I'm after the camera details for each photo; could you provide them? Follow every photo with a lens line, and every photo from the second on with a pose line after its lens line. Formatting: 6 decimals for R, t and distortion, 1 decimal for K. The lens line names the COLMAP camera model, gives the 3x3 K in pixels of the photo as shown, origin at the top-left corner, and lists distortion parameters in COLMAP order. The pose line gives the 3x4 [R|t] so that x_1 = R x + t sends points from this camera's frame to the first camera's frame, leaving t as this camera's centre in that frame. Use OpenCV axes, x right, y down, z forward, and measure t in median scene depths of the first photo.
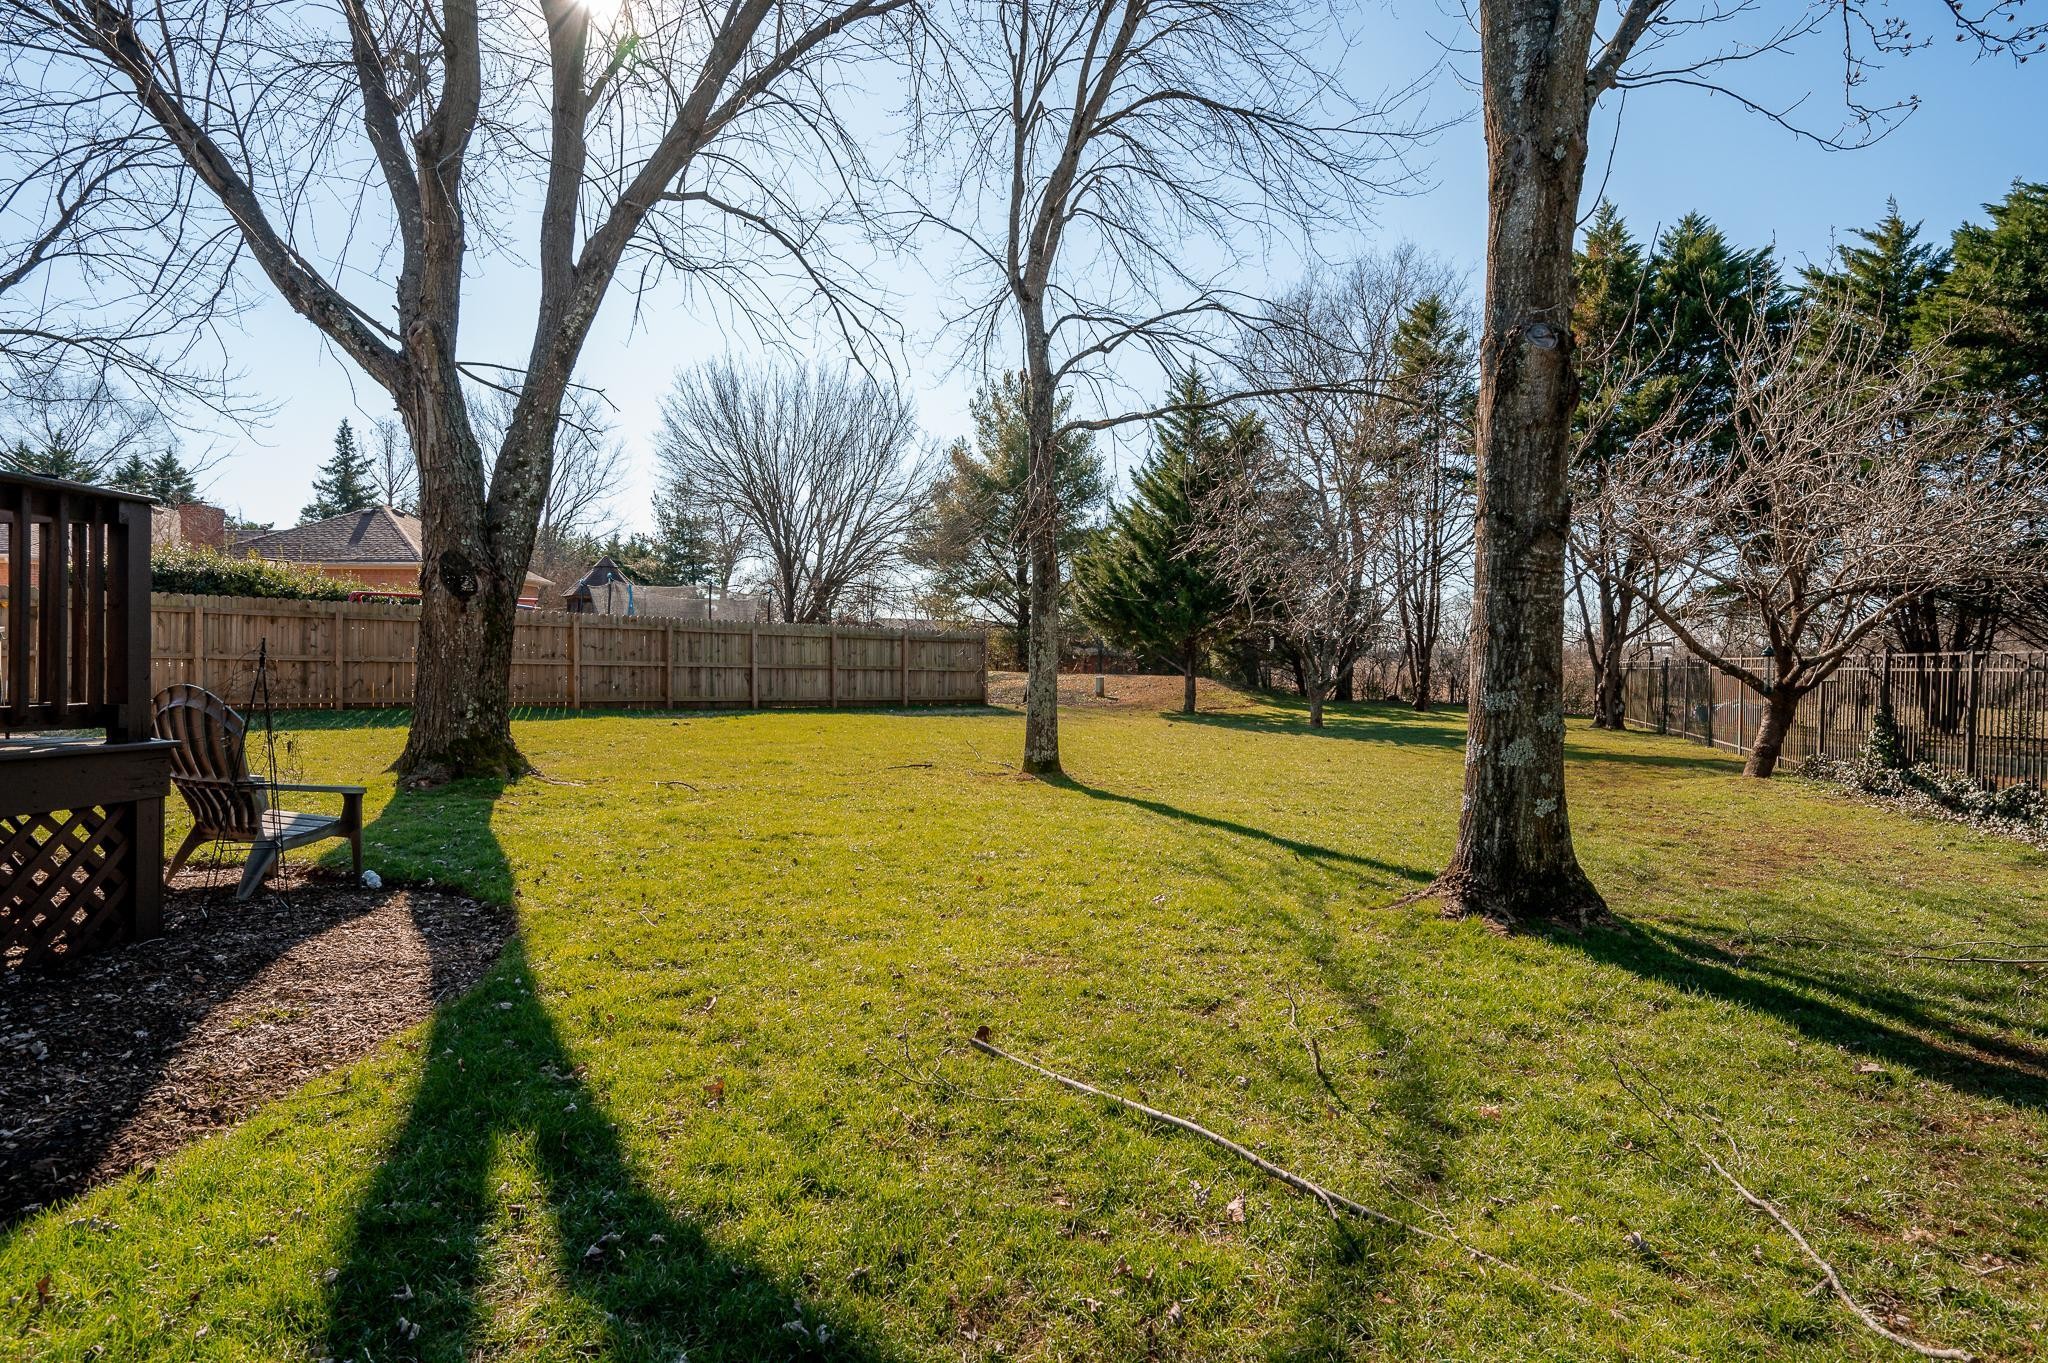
lens RADIAL K [[917.5, 0, 1019.2], [0, 917.5, 674.3], [0, 0, 1]] dist [-0.000319, 0.000122]
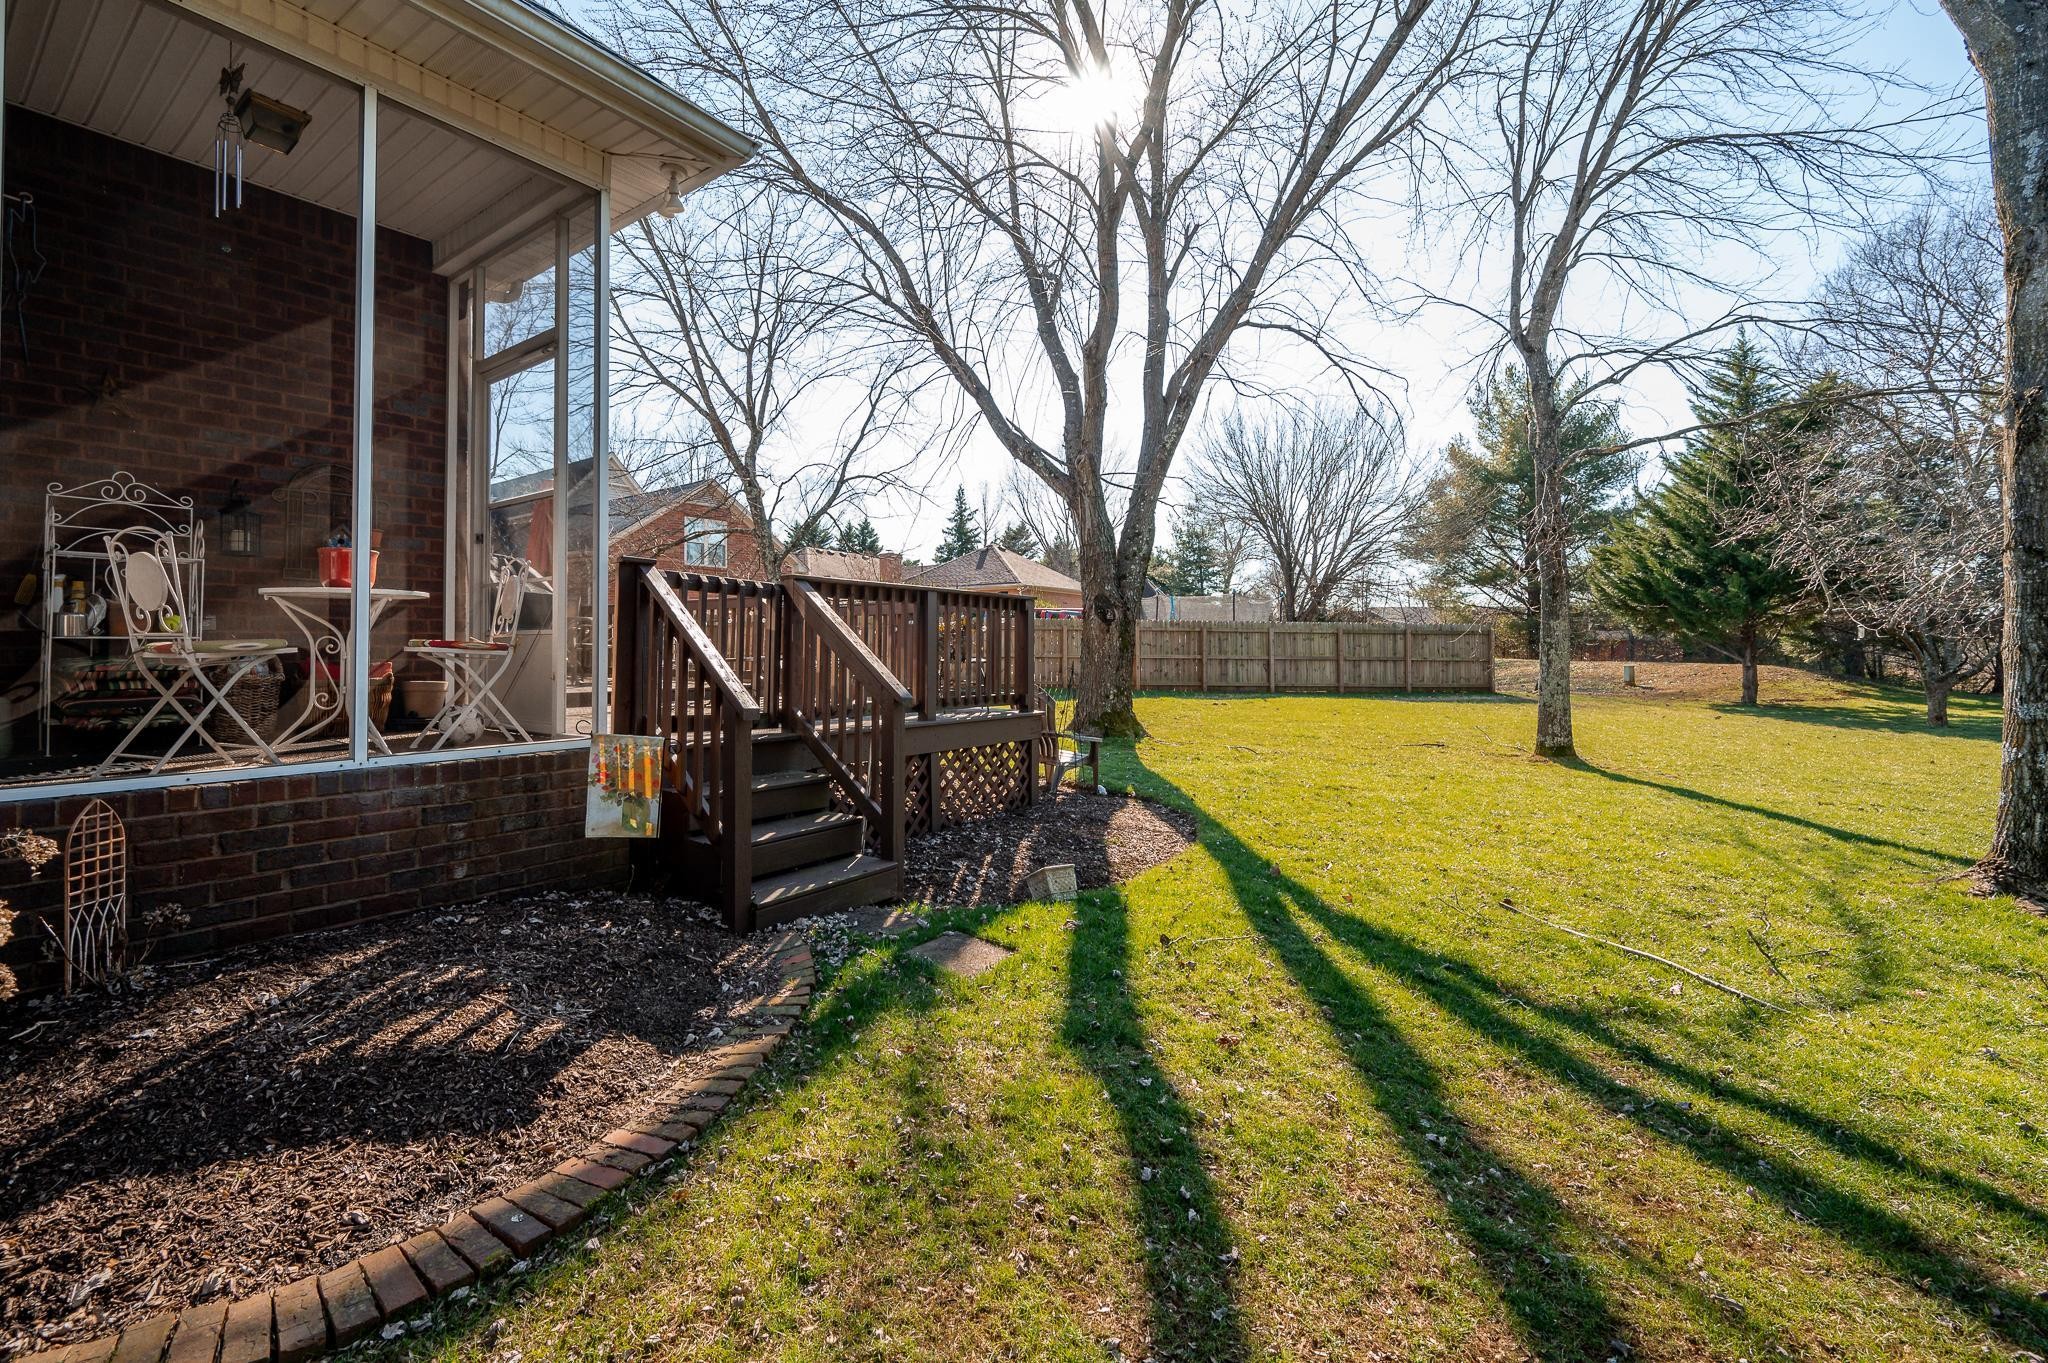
lens RADIAL K [[876.2, 0, 940.6], [0, 876.2, 634.9], [0, 0, 1]] dist [-0.001563, -0.000636]
pose [[0.829187, -0.018460, -0.558667, 0.001108], [0.007650, 0.999736, -0.021680, -0.016554], [0.558919, 0.013703, 0.829109, -0.211764]]
